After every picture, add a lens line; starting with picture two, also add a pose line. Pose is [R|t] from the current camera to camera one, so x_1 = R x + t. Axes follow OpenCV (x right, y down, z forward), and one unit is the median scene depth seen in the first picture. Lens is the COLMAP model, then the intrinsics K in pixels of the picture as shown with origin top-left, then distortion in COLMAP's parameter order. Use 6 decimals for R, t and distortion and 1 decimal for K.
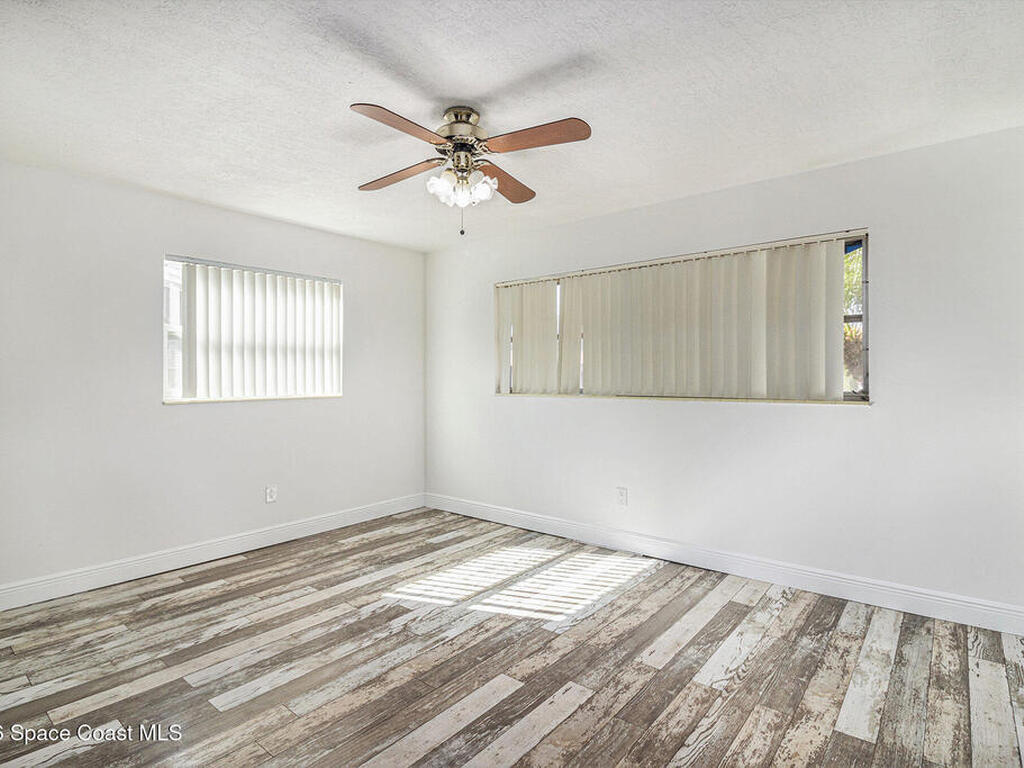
lens RADIAL K [[541.6, 0, 513.9], [0, 541.6, 379.8], [0, 0, 1]] dist [-0.006568, -0.006697]
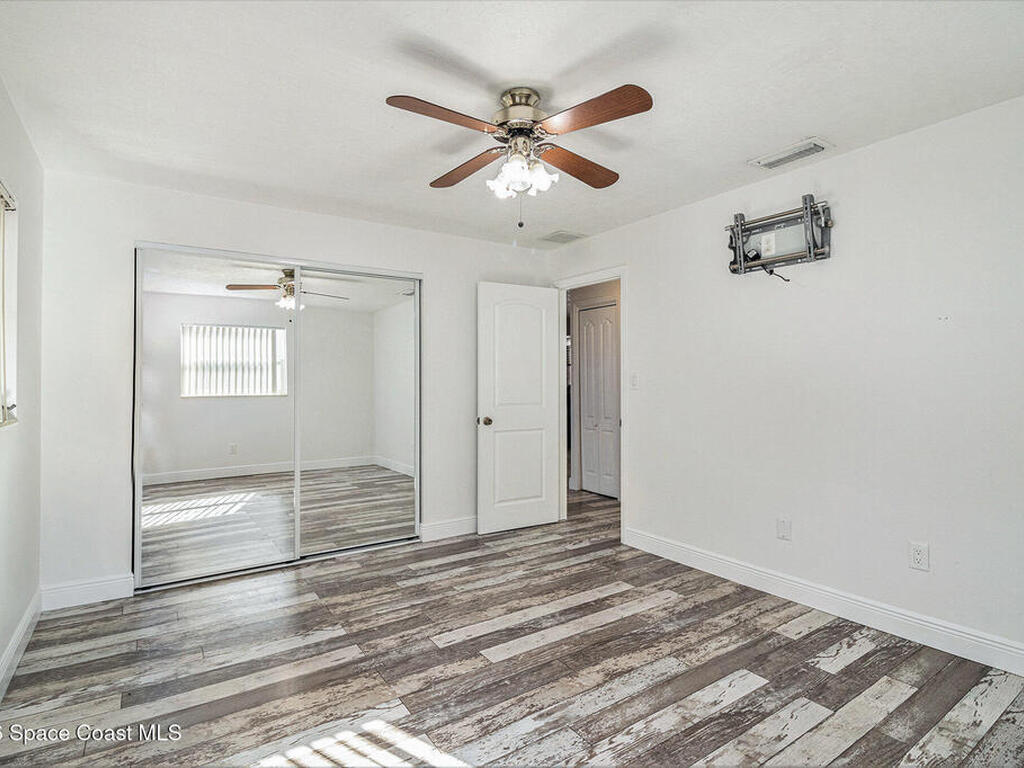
lens RADIAL K [[541.6, 0, 513.0], [0, 541.6, 379.7], [0, 0, 1]] dist [-0.006568, -0.006697]
pose [[-0.958386, 0.009253, 0.285325, -0.354170], [0.010522, 0.999940, 0.002914, -0.006639], [-0.285281, 0.005795, -0.958426, 1.947593]]
